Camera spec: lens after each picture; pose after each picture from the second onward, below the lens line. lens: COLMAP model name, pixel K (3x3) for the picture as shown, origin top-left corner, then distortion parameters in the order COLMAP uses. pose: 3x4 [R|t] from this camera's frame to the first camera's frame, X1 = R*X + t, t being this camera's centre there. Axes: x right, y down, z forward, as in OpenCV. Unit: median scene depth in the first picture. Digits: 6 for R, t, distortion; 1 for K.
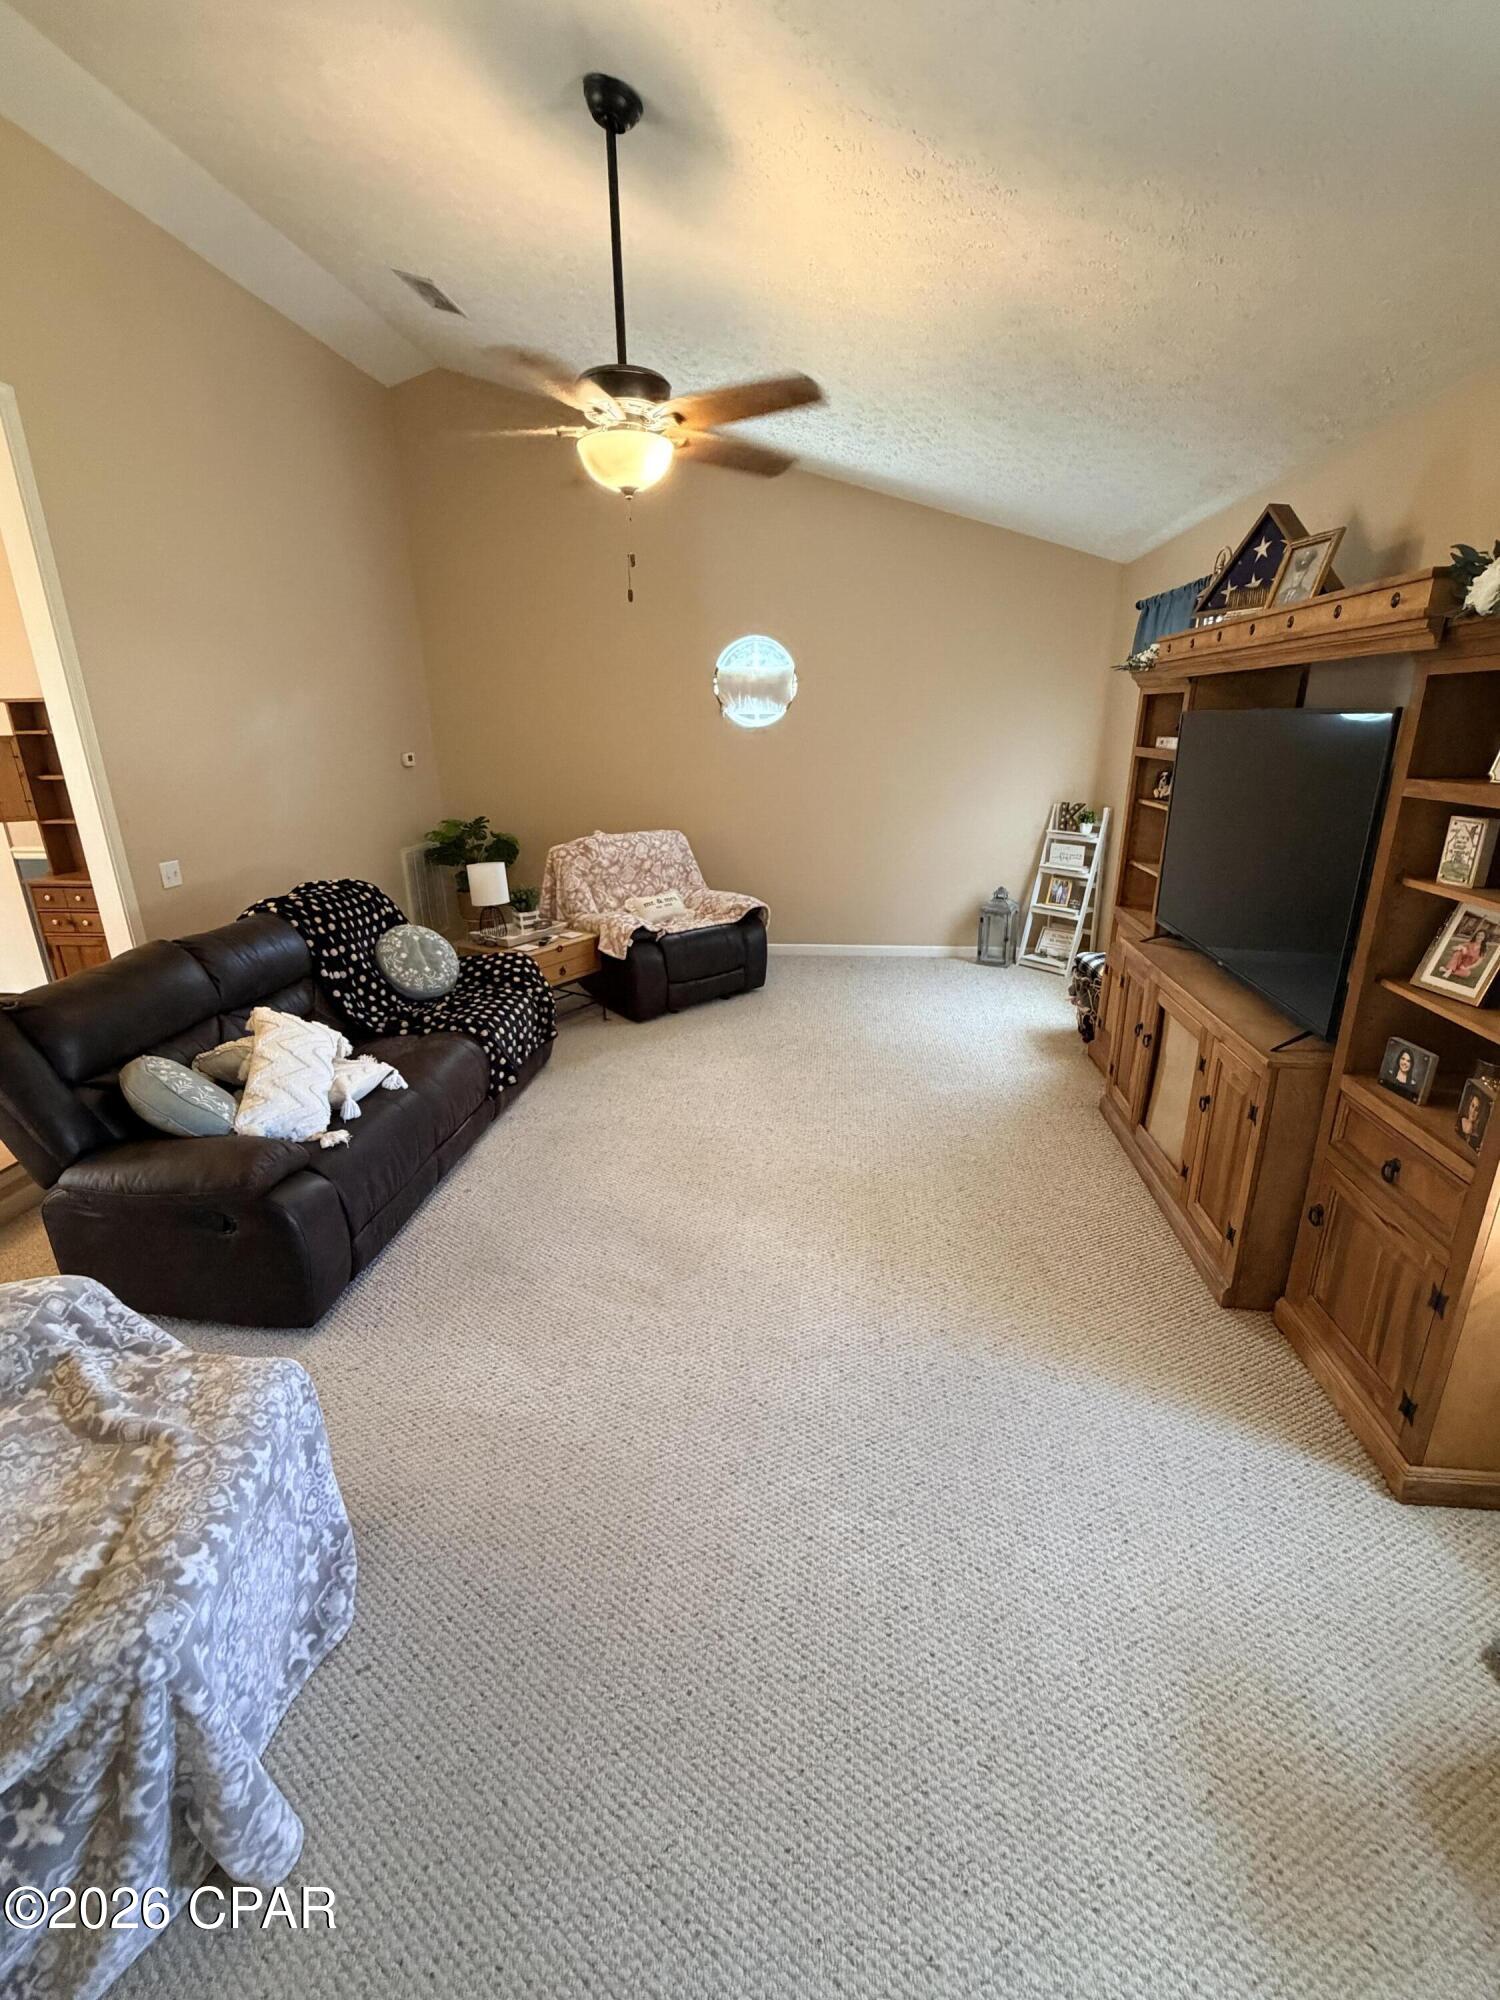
lens RADIAL K [[857.9, 0, 748.4], [0, 857.9, 998.9], [0, 0, 1]] dist [0.001903, -0.000814]
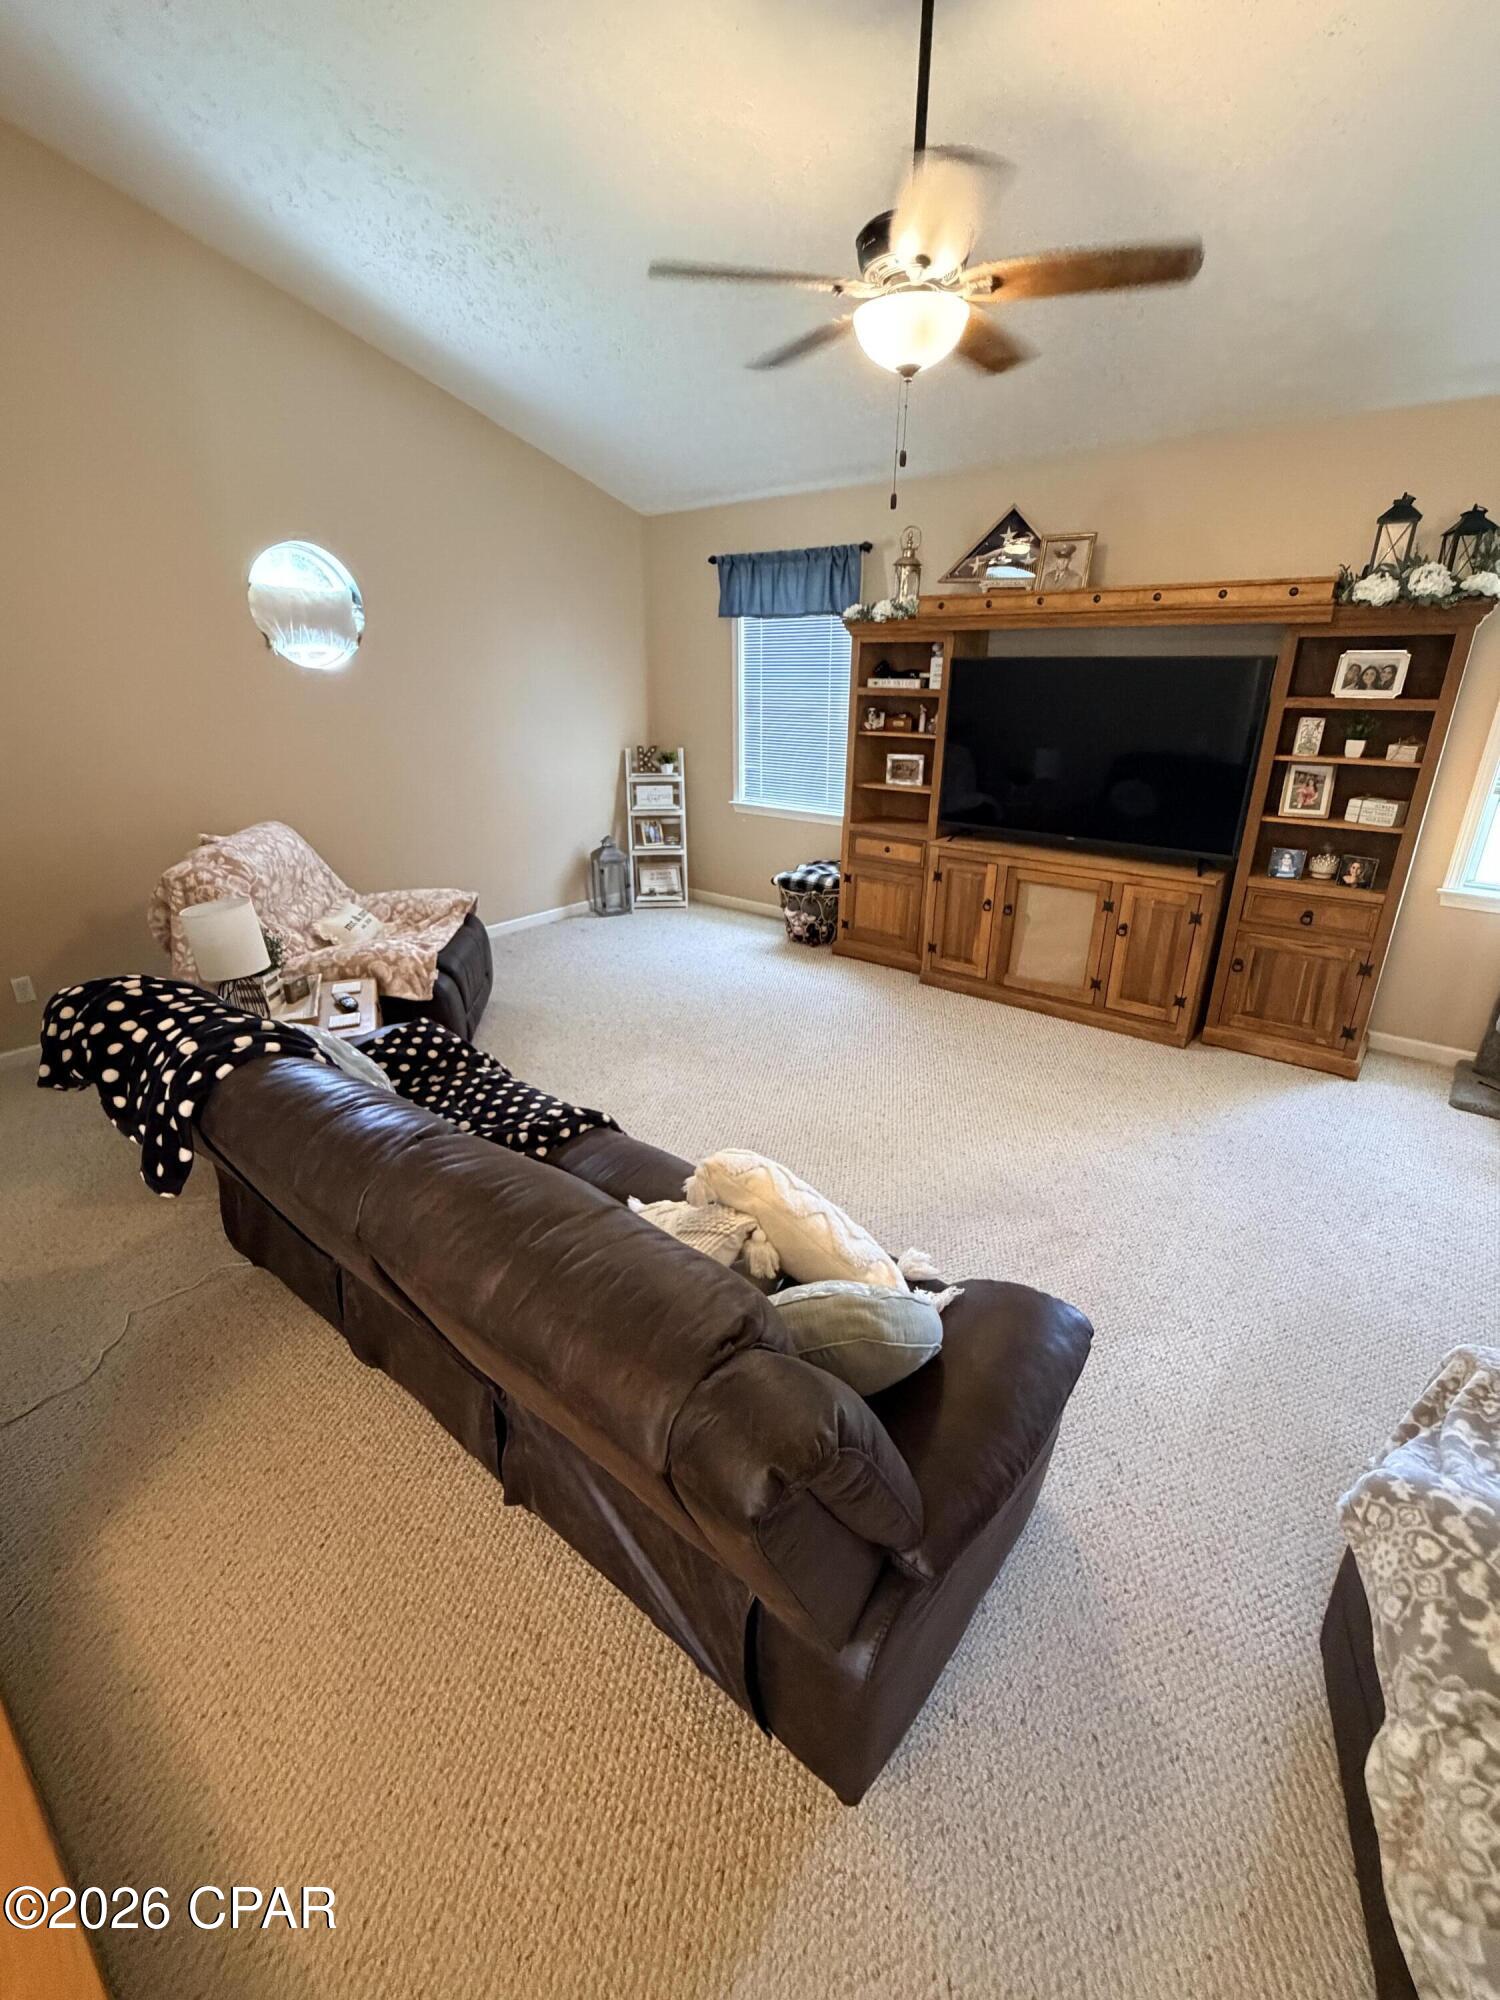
lens RADIAL K [[857.9, 0, 747.3], [0, 857.9, 997.6], [0, 0, 1]] dist [0.001903, -0.000814]
pose [[0.543826, -0.291168, 0.787067, -0.485389], [0.253529, 0.951060, 0.176659, -0.091837], [-0.799985, 0.103472, 0.591031, 0.318932]]
